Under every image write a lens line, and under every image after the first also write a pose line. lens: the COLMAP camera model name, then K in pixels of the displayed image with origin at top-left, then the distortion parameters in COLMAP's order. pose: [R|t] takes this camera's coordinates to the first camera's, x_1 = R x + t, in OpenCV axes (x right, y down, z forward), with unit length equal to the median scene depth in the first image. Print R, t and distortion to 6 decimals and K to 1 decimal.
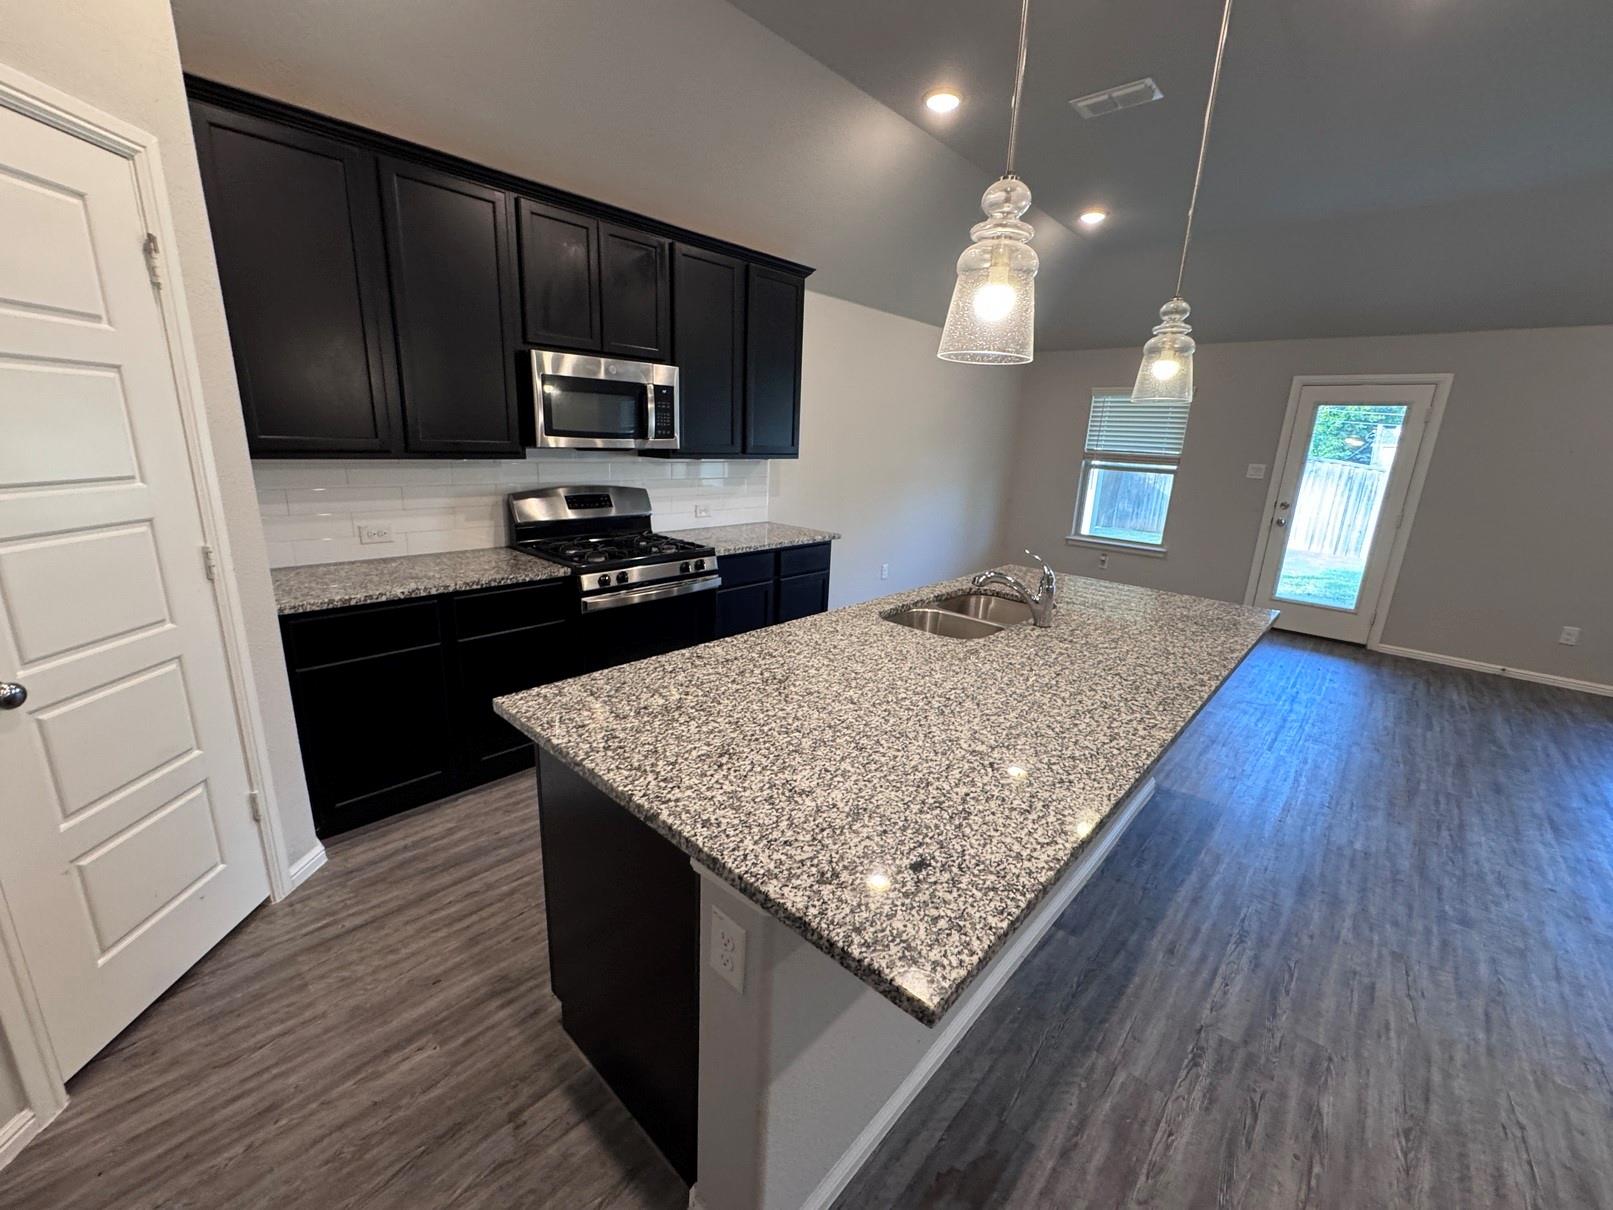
lens RADIAL K [[648.0, 0, 803.4], [0, 648.0, 602.1], [0, 0, 1]] dist [-0.005958, 0.001109]
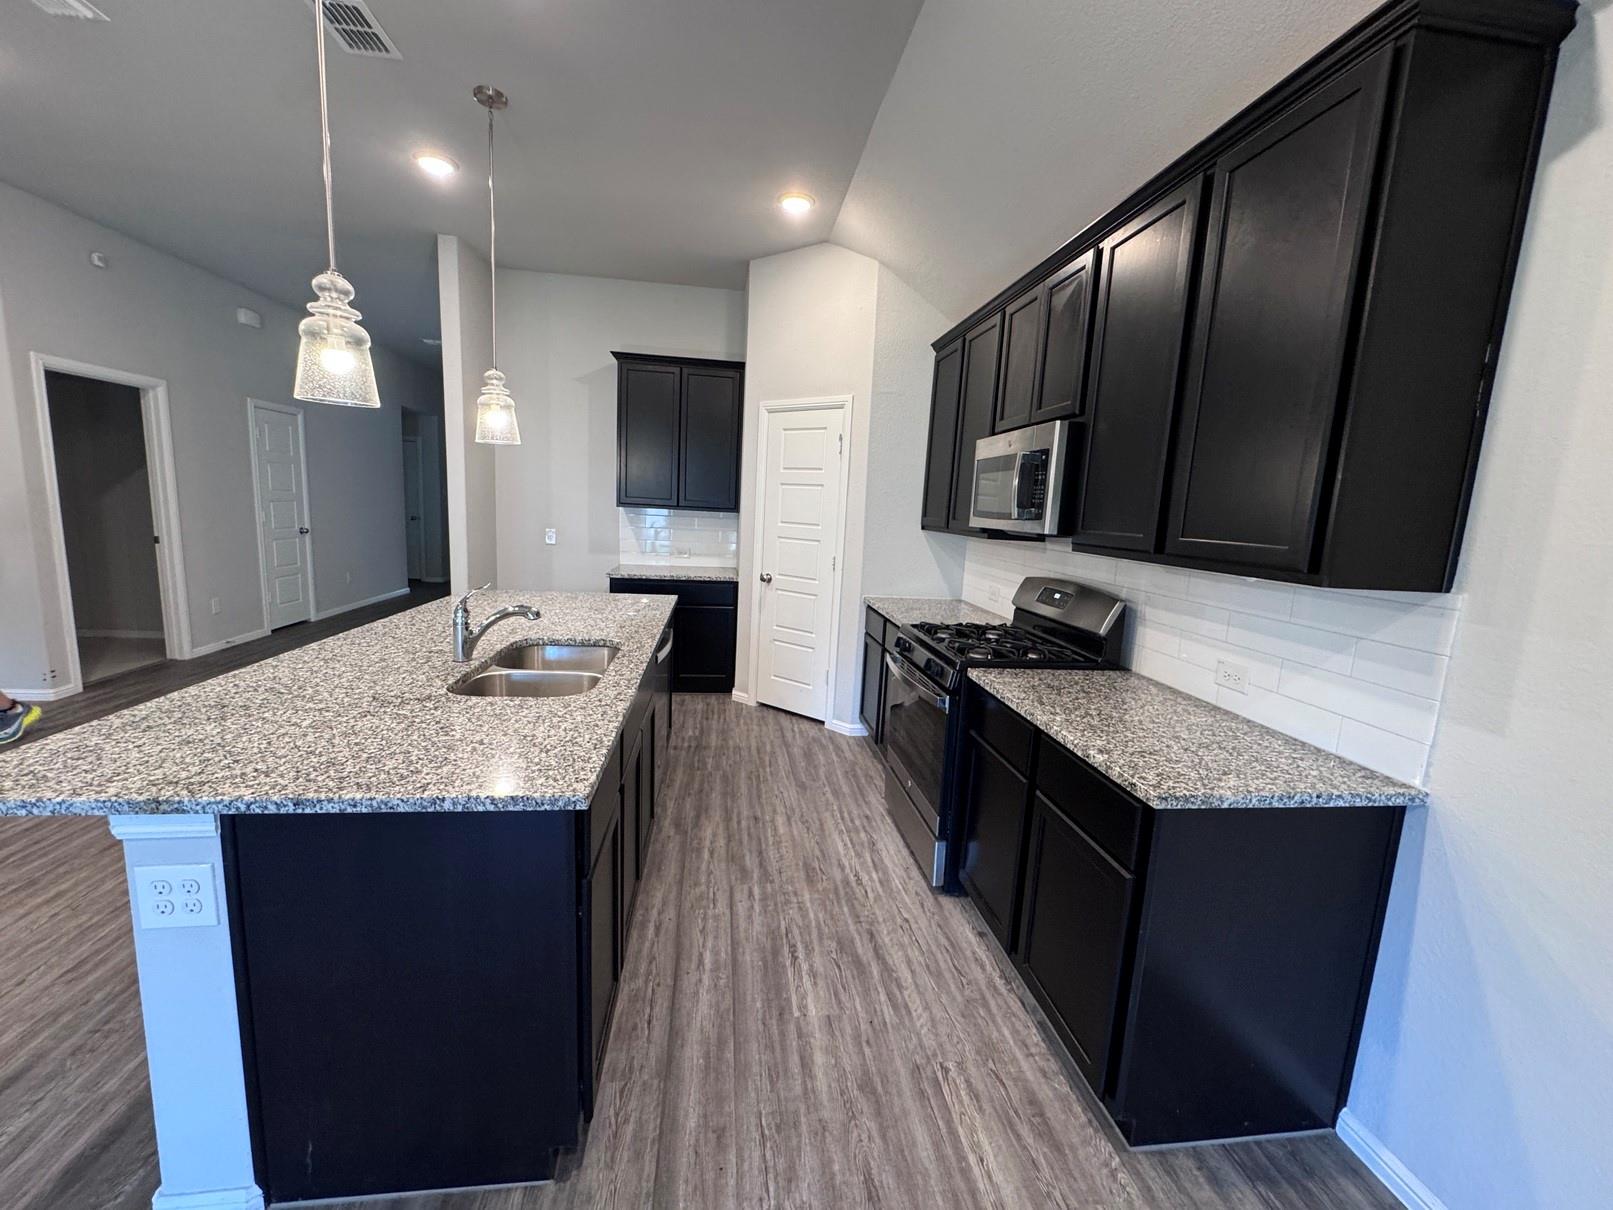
lens RADIAL K [[648.0, 0, 807.4], [0, 648.0, 602.0], [0, 0, 1]] dist [-0.005958, 0.001109]
pose [[-0.636148, 0.040593, -0.770499, 0.545269], [-0.271293, 0.923081, 0.272620, -0.308737], [0.722299, 0.382457, -0.576203, 1.324240]]
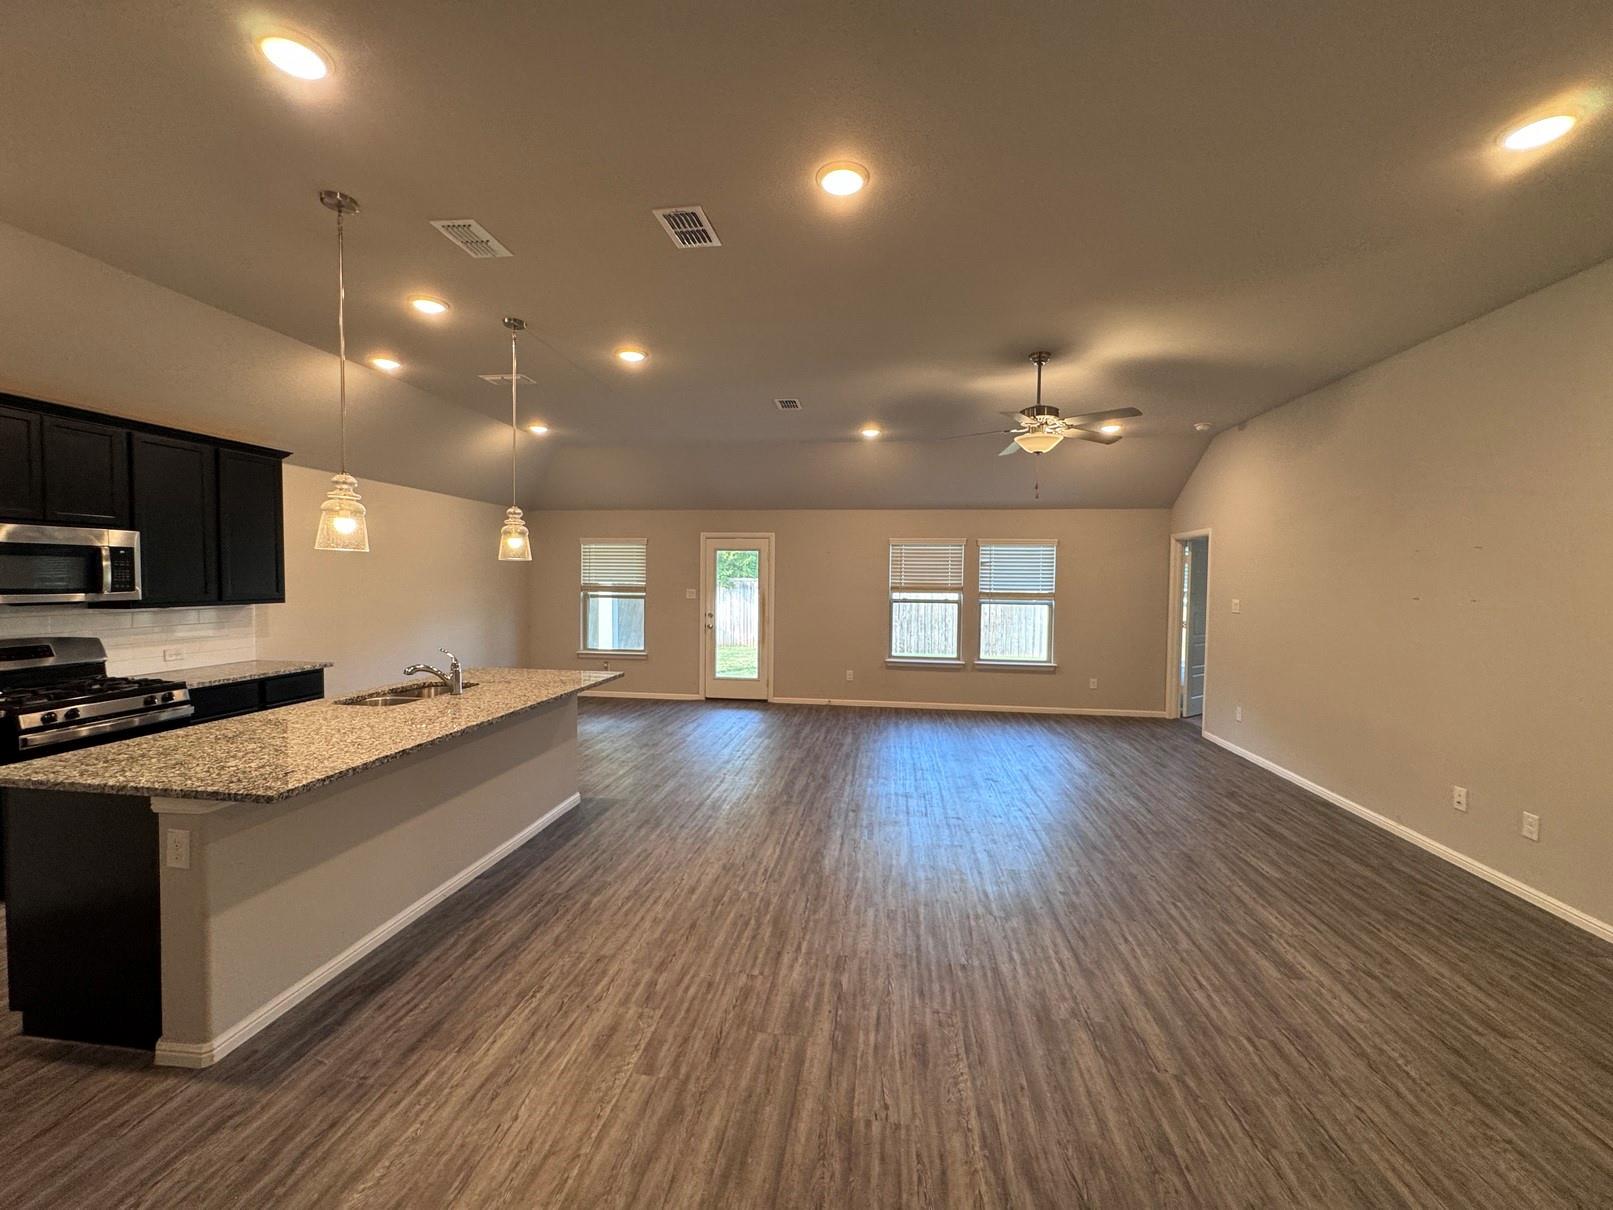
lens RADIAL K [[648.0, 0, 806.0], [0, 648.0, 601.7], [0, 0, 1]] dist [-0.005958, 0.001109]
pose [[0.816352, -0.054280, 0.574998, 0.117546], [0.168975, 0.974458, -0.147912, 0.140210], [-0.552283, 0.217909, 0.804673, -0.591750]]
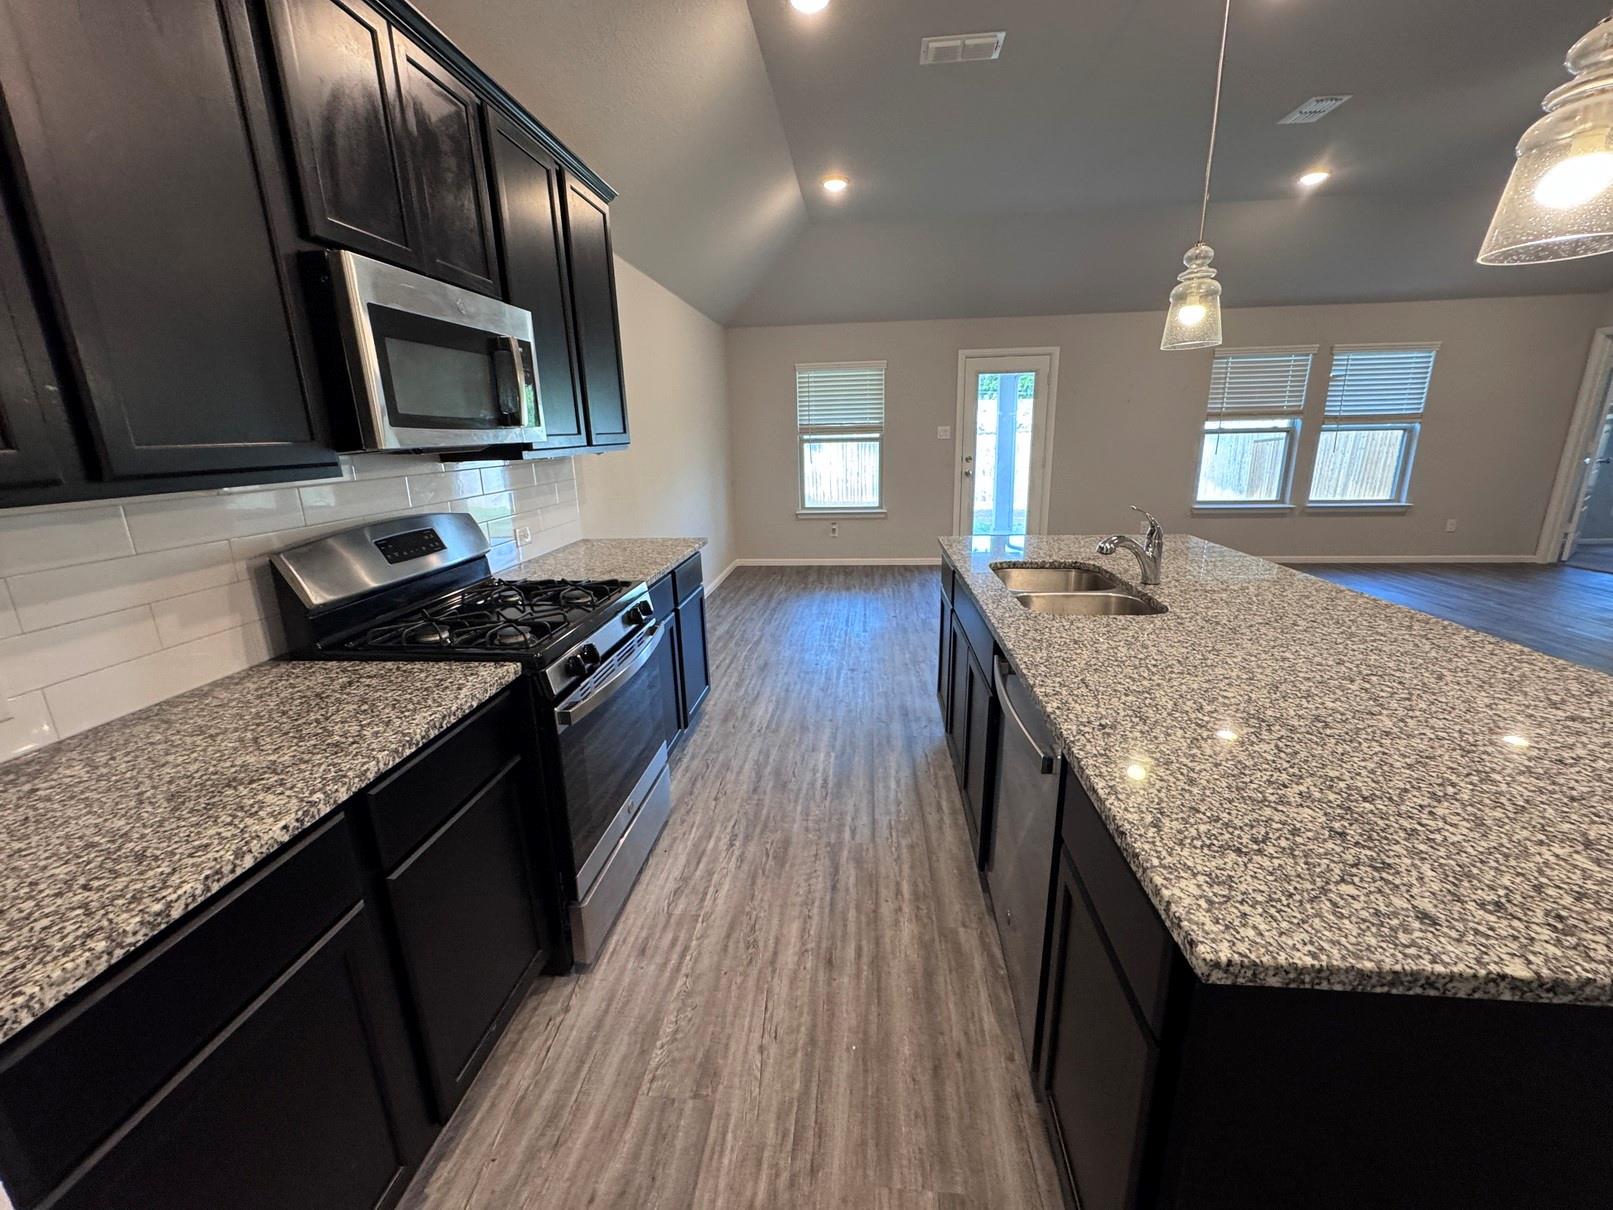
lens RADIAL K [[648.0, 0, 804.7], [0, 648.0, 602.0], [0, 0, 1]] dist [-0.005958, 0.001109]
pose [[0.795776, -0.215570, 0.565925, -0.411543], [0.209767, 0.974767, 0.076340, -0.082109], [-0.568101, 0.057963, 0.820915, 0.359071]]
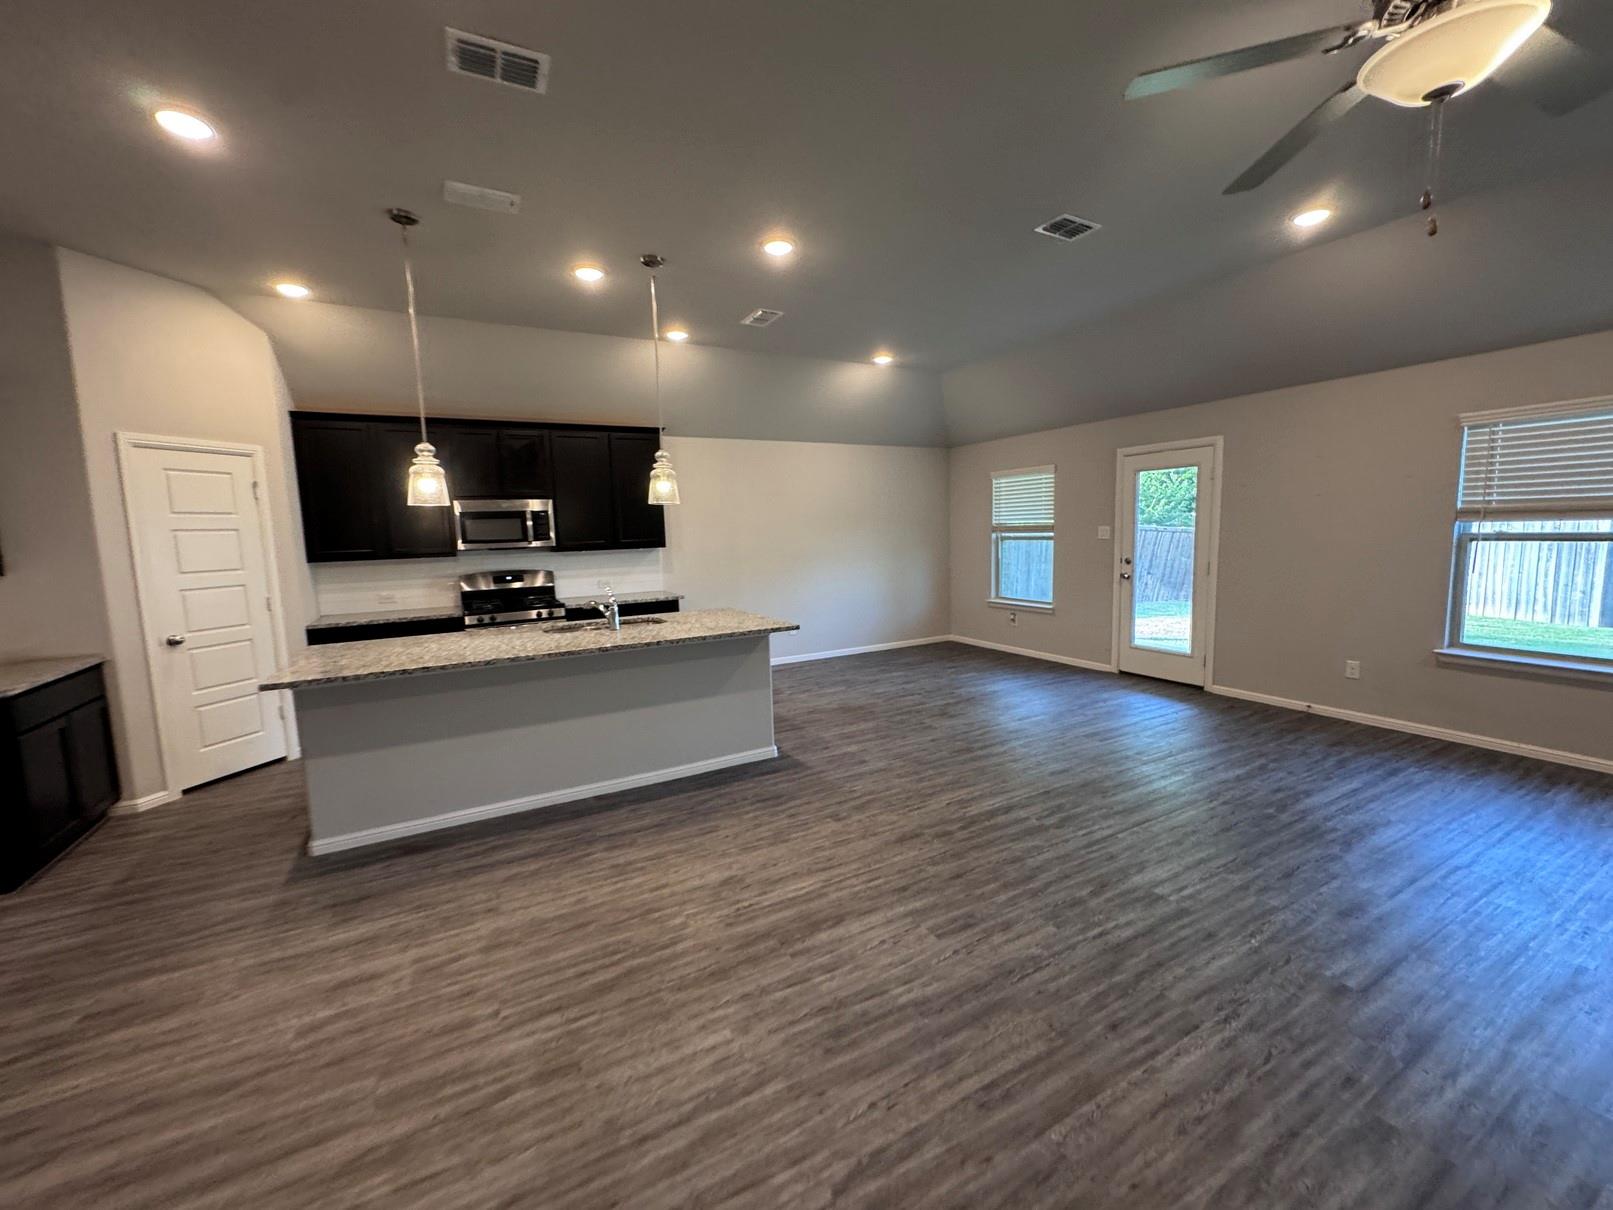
lens RADIAL K [[648.0, 0, 805.8], [0, 648.0, 599.1], [0, 0, 1]] dist [-0.005958, 0.001109]
pose [[0.945651, -0.036484, -0.323130, 1.024277], [-0.011675, 0.989236, -0.145862, 0.146489], [0.324973, 0.141707, 0.935046, -0.361041]]
